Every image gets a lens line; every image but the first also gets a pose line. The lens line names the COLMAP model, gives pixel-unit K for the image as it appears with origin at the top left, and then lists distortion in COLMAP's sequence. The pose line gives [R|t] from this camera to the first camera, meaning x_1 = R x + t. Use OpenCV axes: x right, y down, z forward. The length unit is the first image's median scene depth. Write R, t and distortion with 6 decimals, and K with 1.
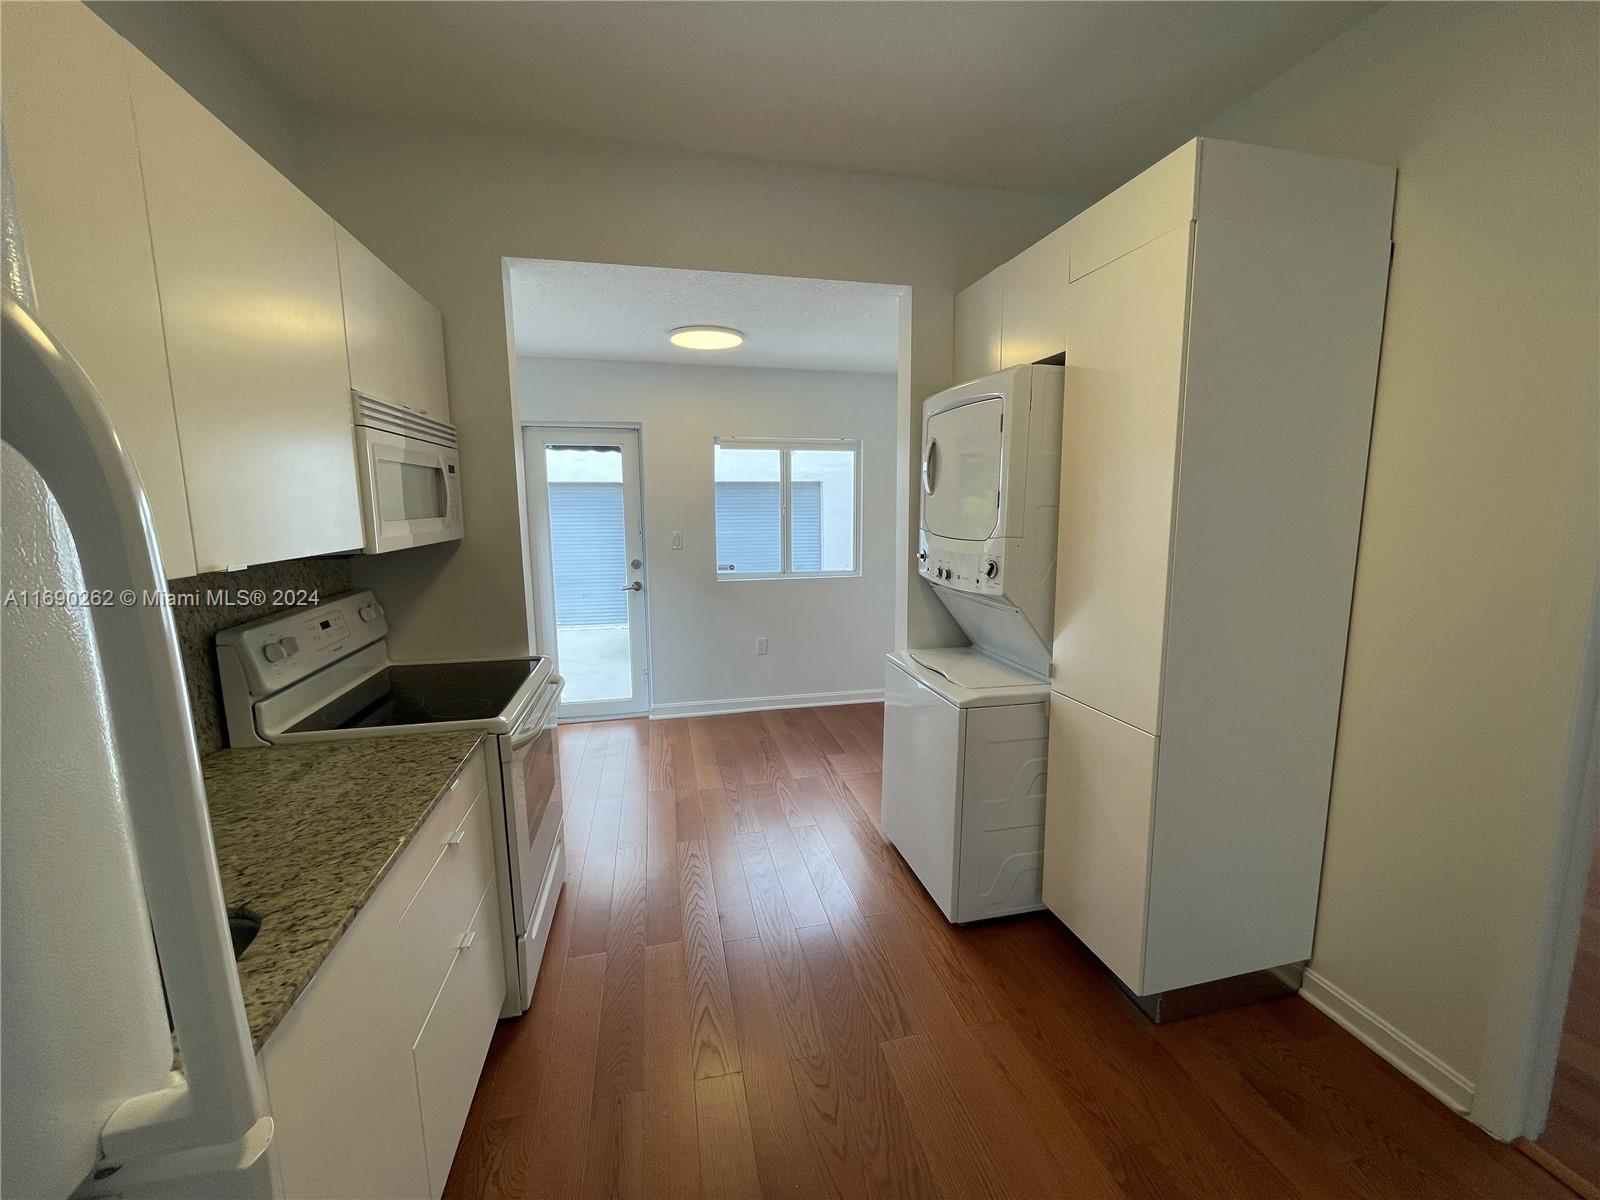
lens RADIAL K [[645.2, 0, 795.6], [0, 645.2, 594.6], [0, 0, 1]] dist [0.001549, 0.000020]
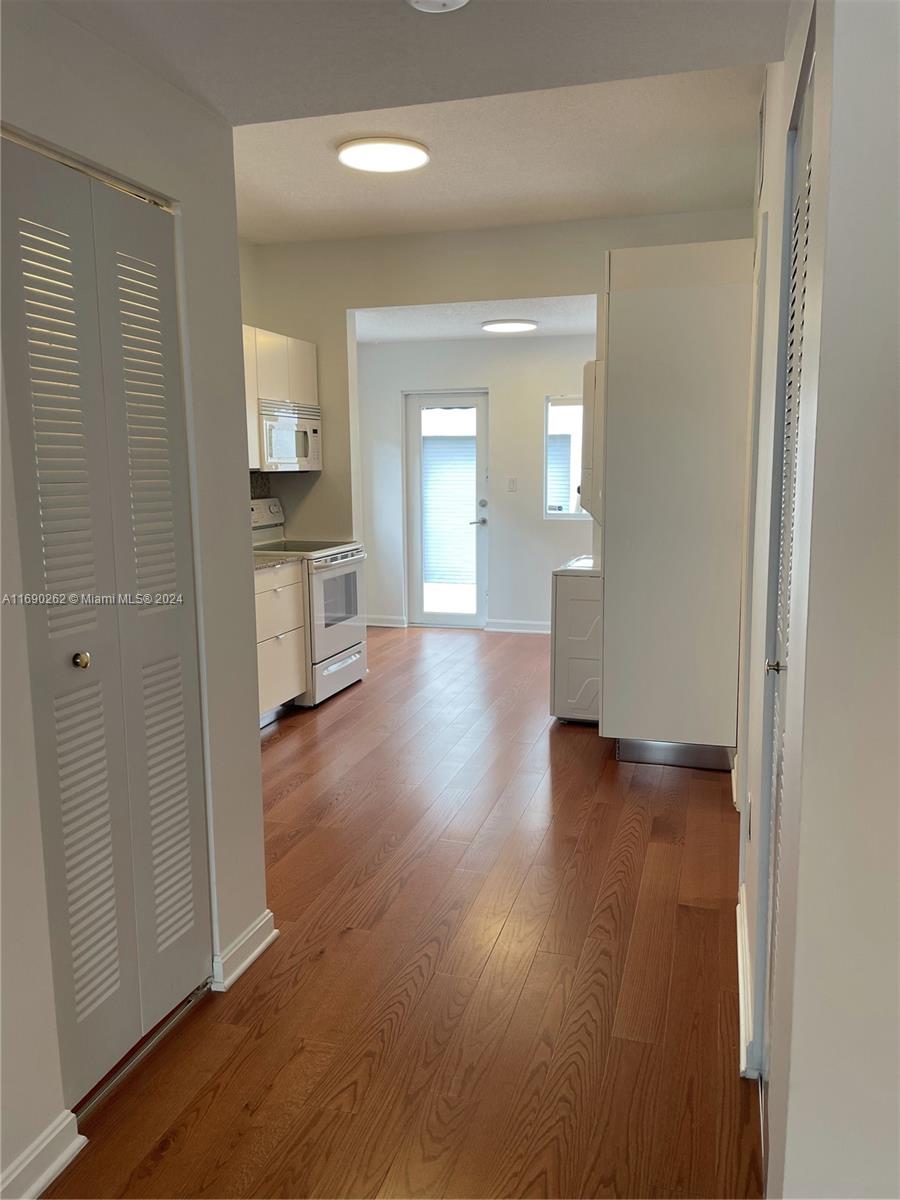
lens RADIAL K [[904.9, 0, 453.1], [0, 904.9, 599.5], [0, 0, 1]] dist [-0.002645, -0.000394]
pose [[0.877522, 0.077640, -0.473209, 0.538453], [-0.071612, 0.996958, 0.030774, 0.088417], [0.474158, 0.006883, 0.880413, -0.542647]]
